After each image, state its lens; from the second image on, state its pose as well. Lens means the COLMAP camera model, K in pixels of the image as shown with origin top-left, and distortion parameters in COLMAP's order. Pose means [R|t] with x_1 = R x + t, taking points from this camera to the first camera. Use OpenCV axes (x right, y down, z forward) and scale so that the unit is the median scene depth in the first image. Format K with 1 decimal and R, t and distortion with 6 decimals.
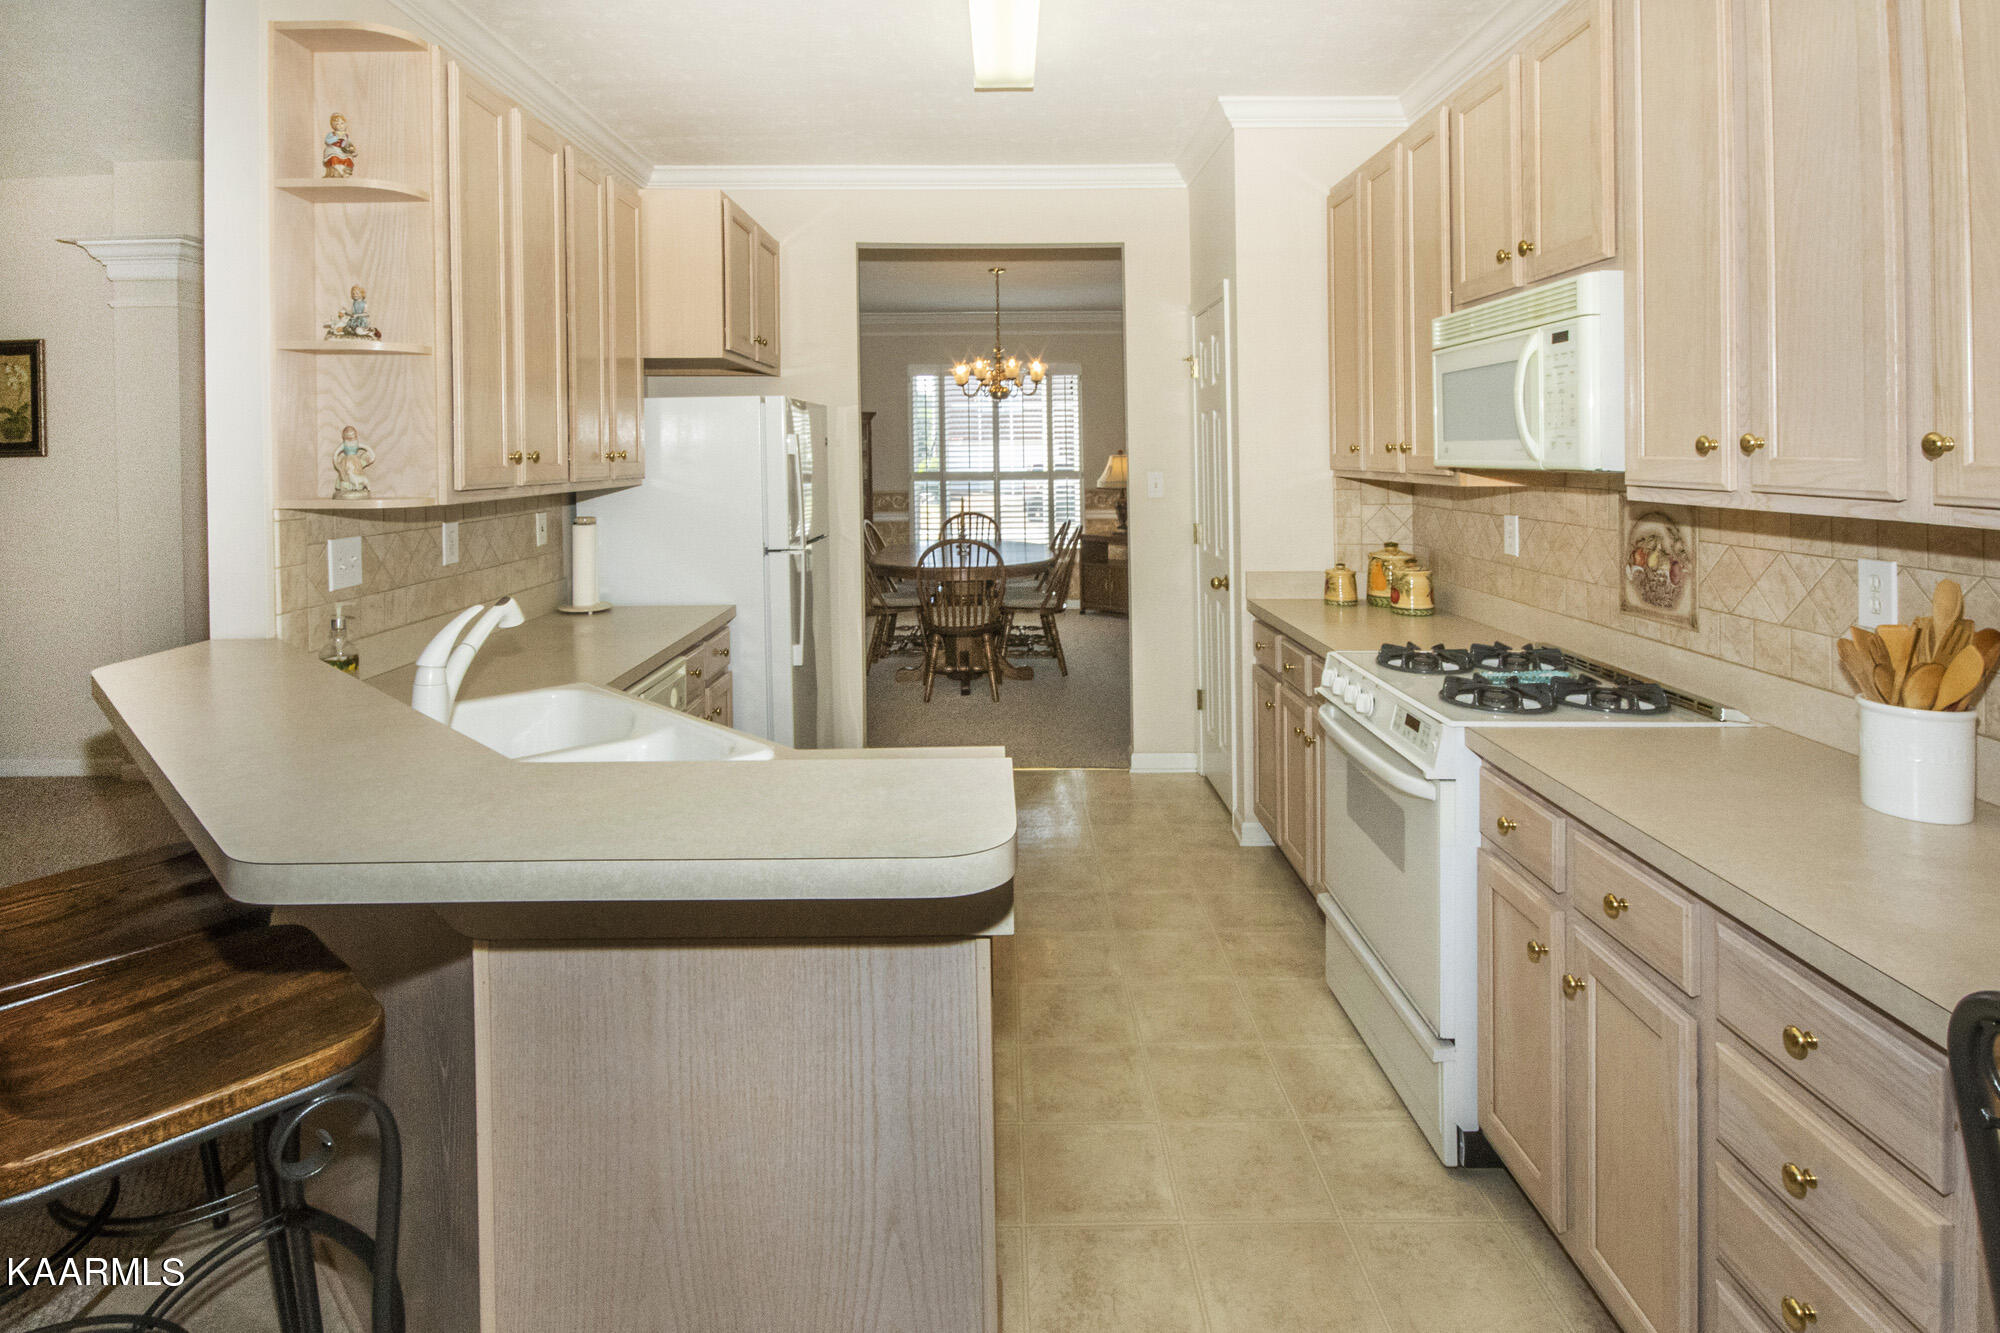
lens RADIAL K [[1124.9, 0, 1023.2], [0, 1124.9, 467.9], [0, 0, 1]] dist [-0.005154, -0.001128]
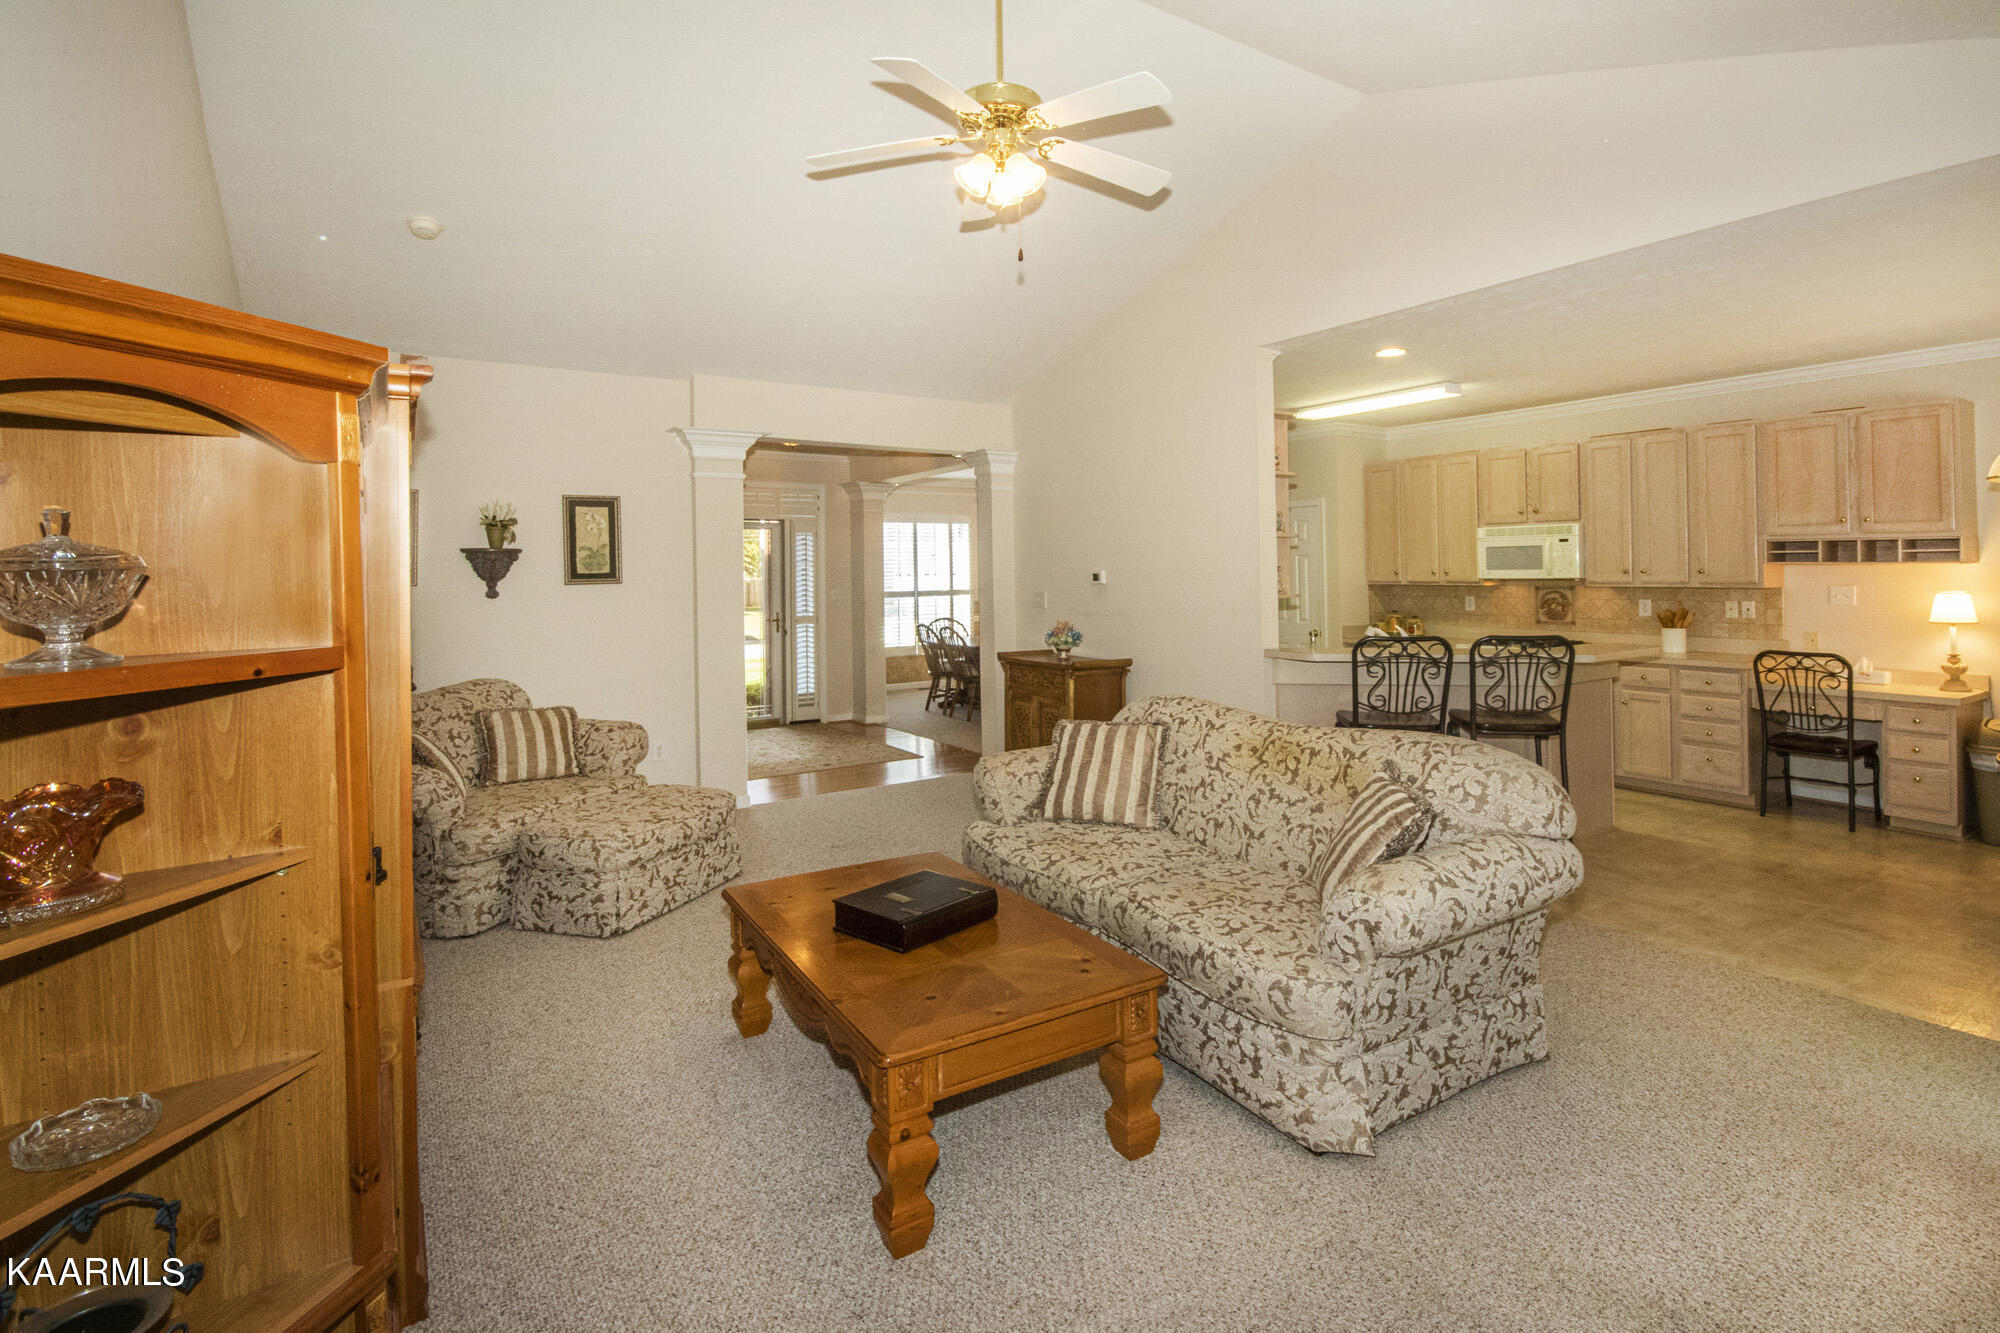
lens RADIAL K [[972.8, 0, 1061.1], [0, 972.8, 584.6], [0, 0, 1]] dist [0.001657, -0.009119]
pose [[0.831181, -0.011126, 0.555891, -1.965087], [0.014754, 0.999889, -0.002048, 0.003281], [-0.555806, 0.009904, 0.831253, -0.500365]]
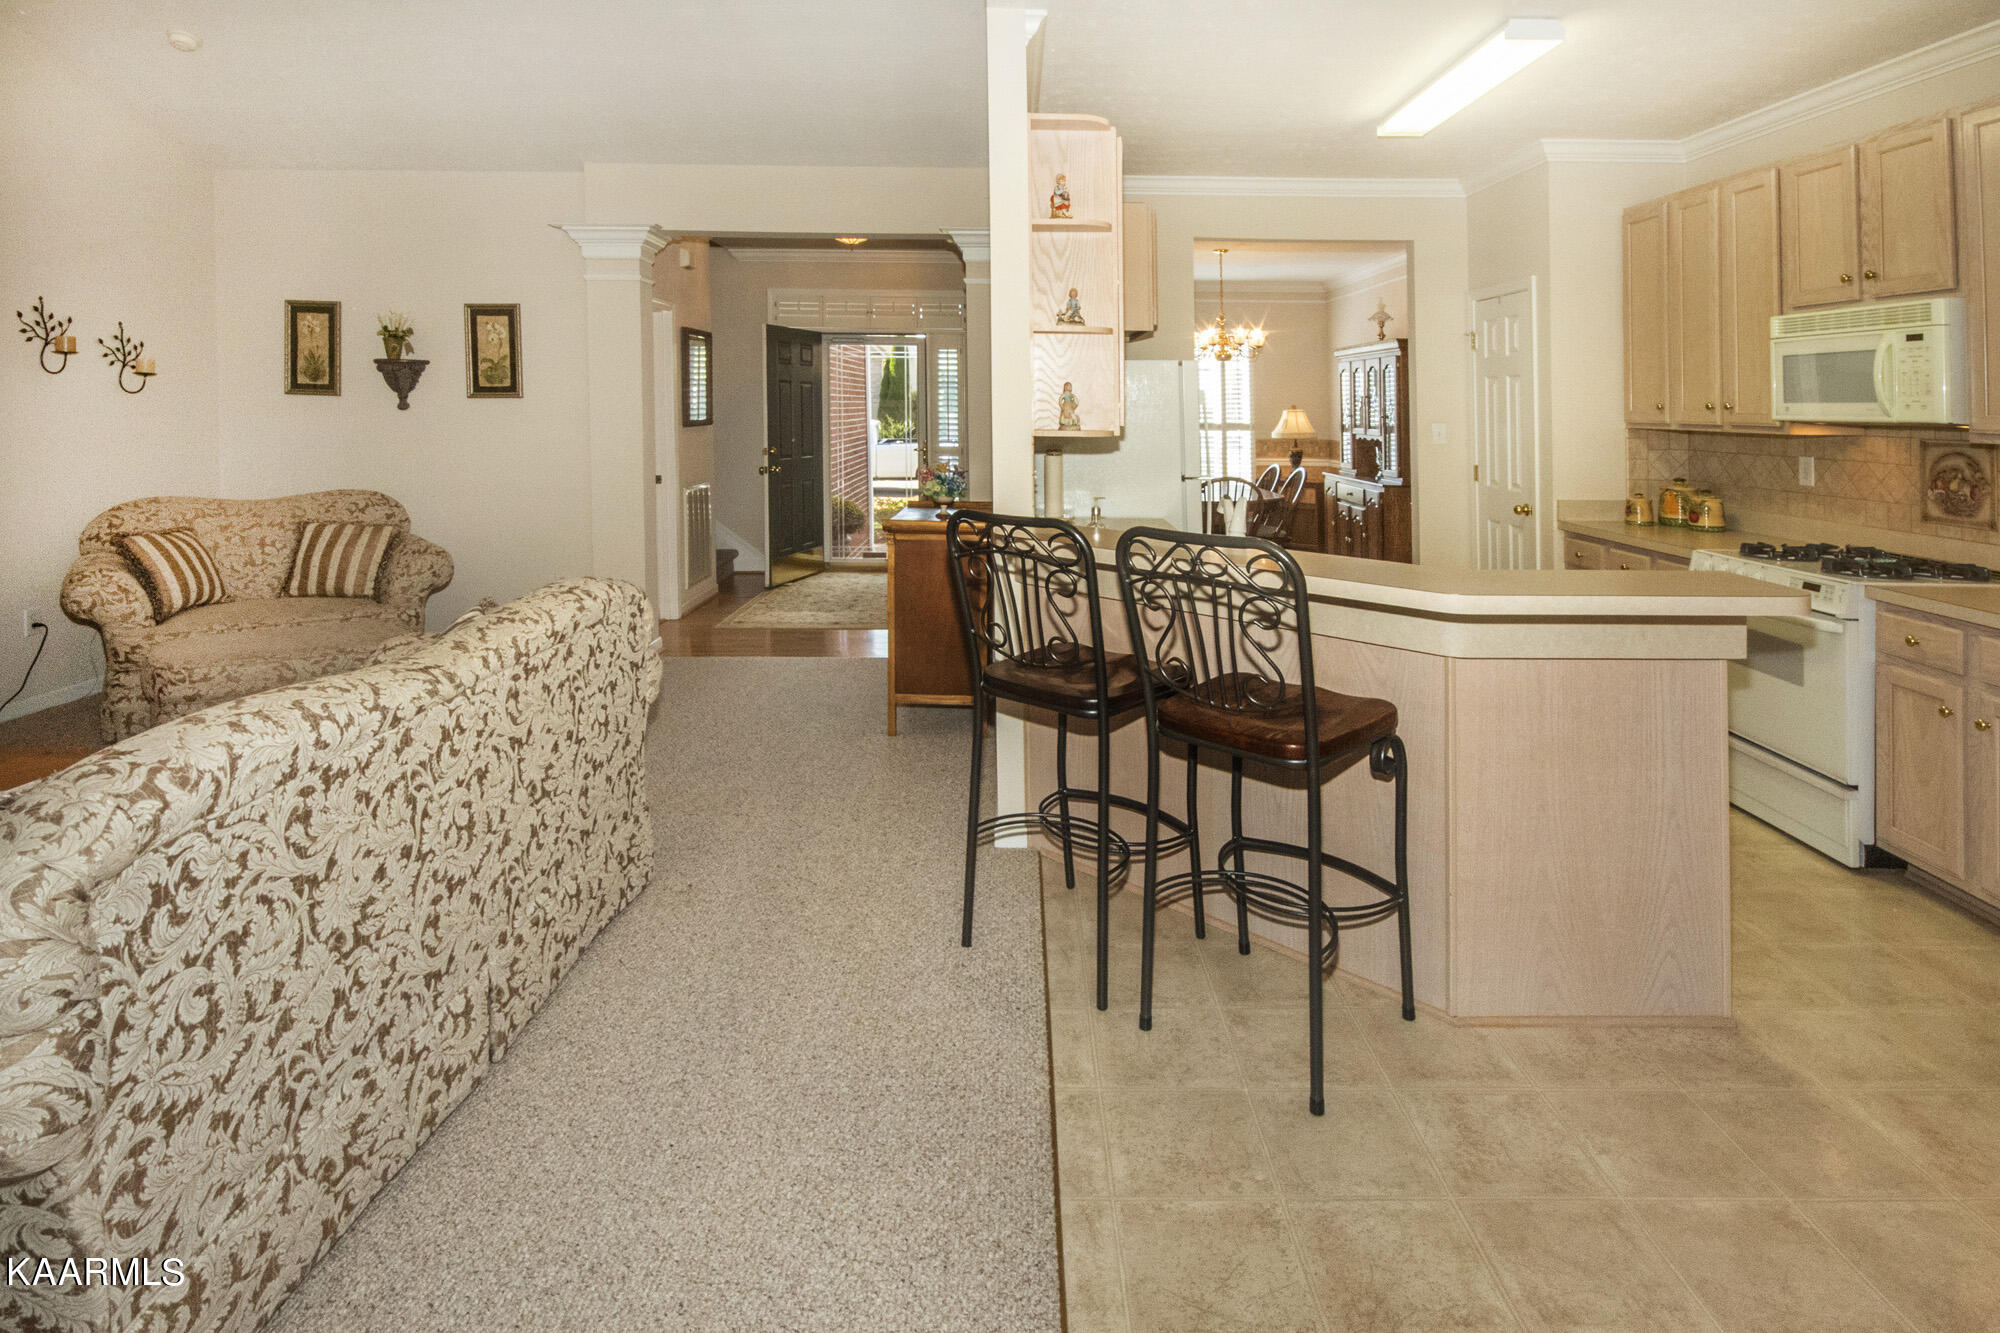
lens RADIAL K [[1110.7, 0, 1018.2], [0, 1110.7, 402.1], [0, 0, 1]] dist [0.004416, -0.000578]
pose [[0.999791, 0.014562, -0.014366, -0.583398], [-0.014808, 0.999743, -0.017188, 0.014226], [0.014112, 0.017397, 0.999749, -0.437315]]
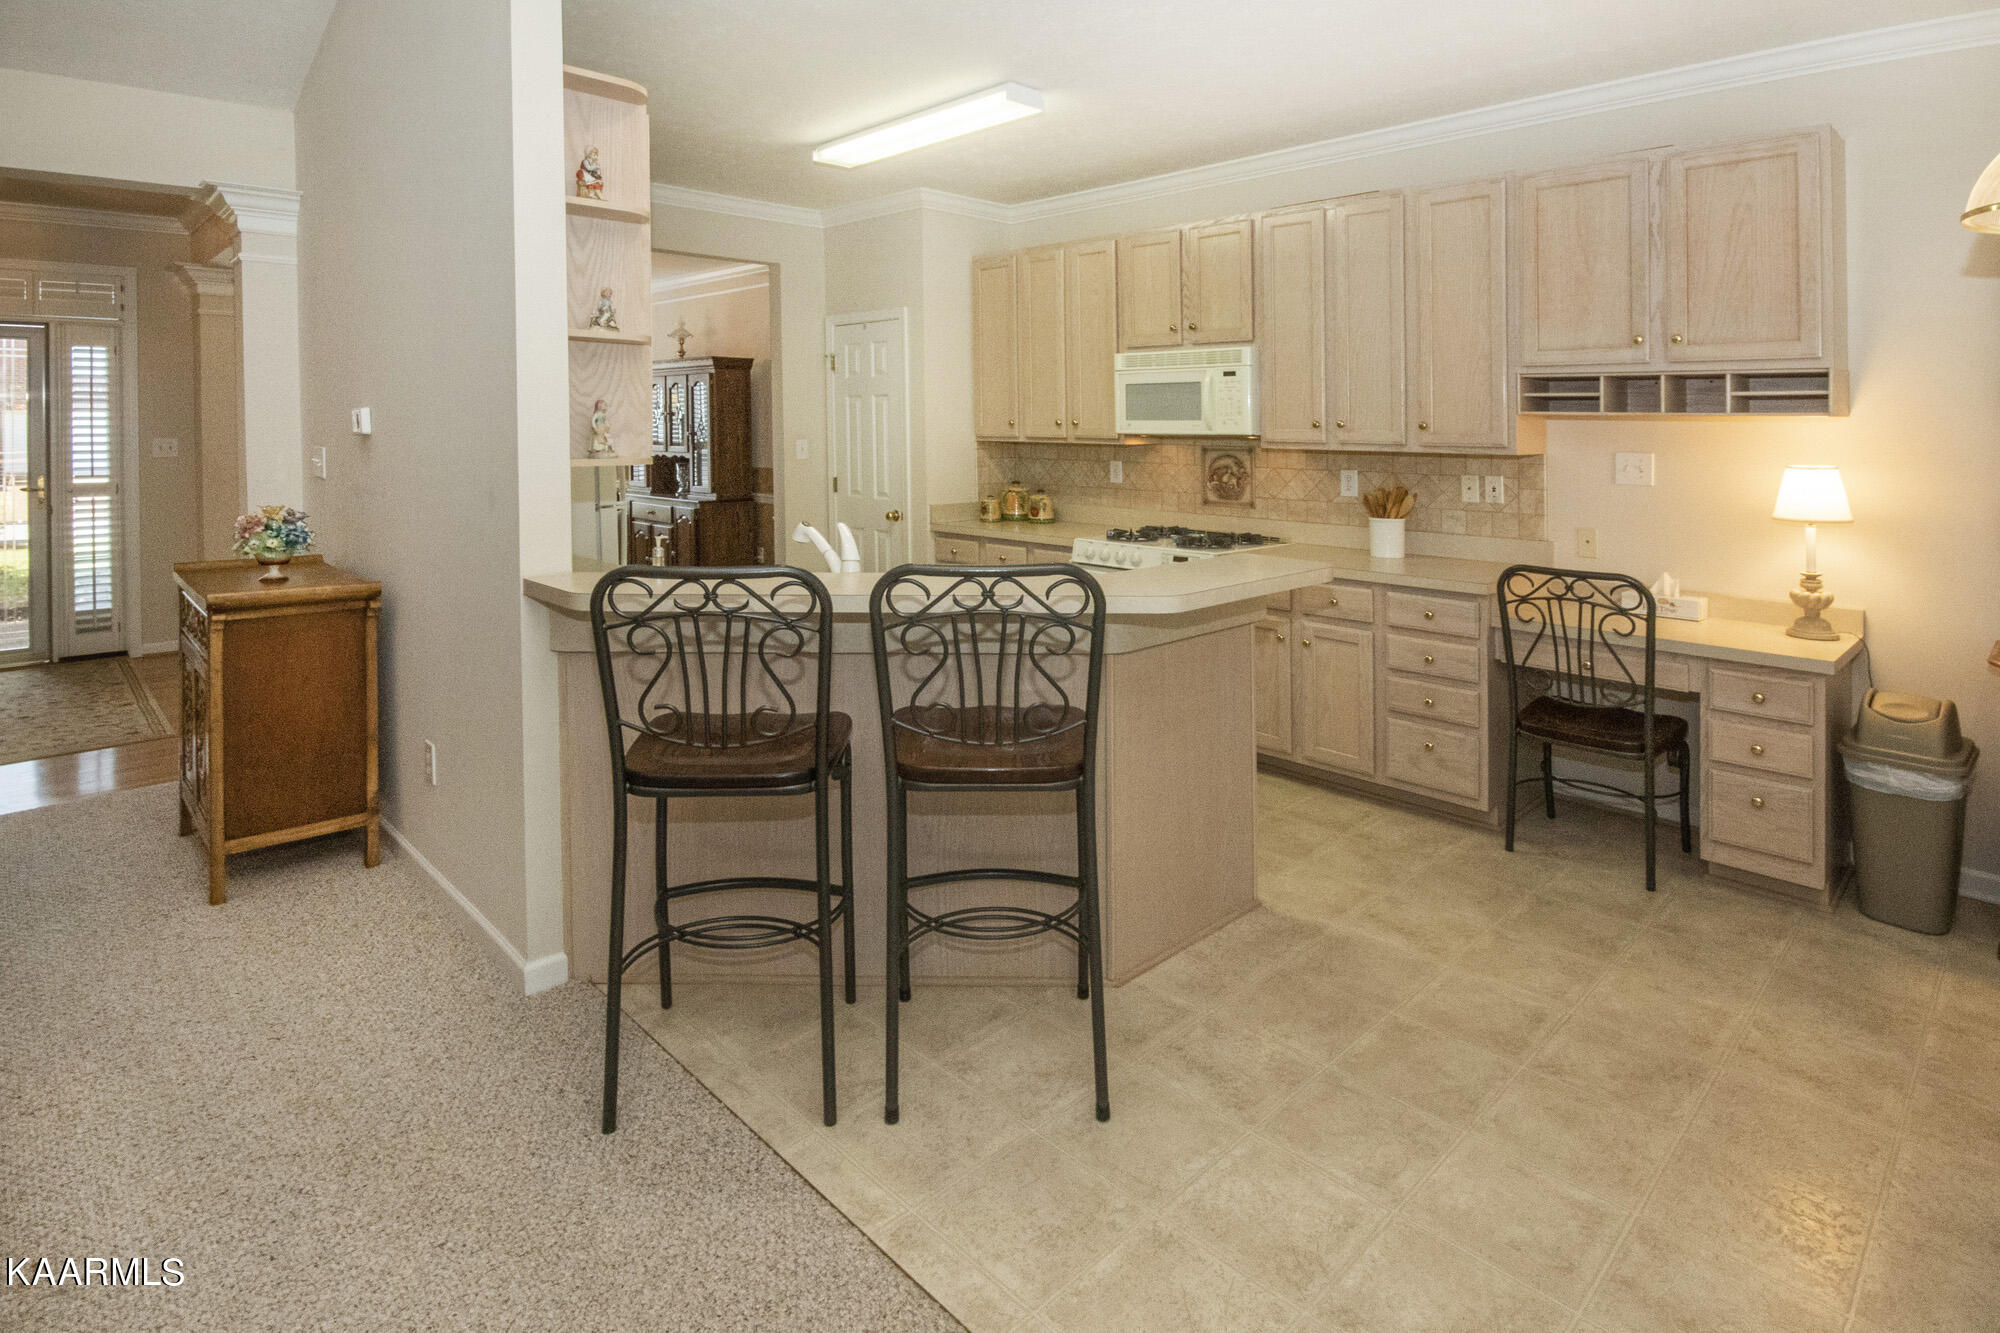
lens RADIAL K [[1049.0, 0, 1033.1], [0, 1049.0, 432.6], [0, 0, 1]] dist [-0.001607, -0.000240]
pose [[0.717420, 0.001558, 0.696639, -0.952745], [0.002873, 0.999982, -0.005195, 0.005140], [-0.696635, 0.005729, 0.717403, -0.145859]]
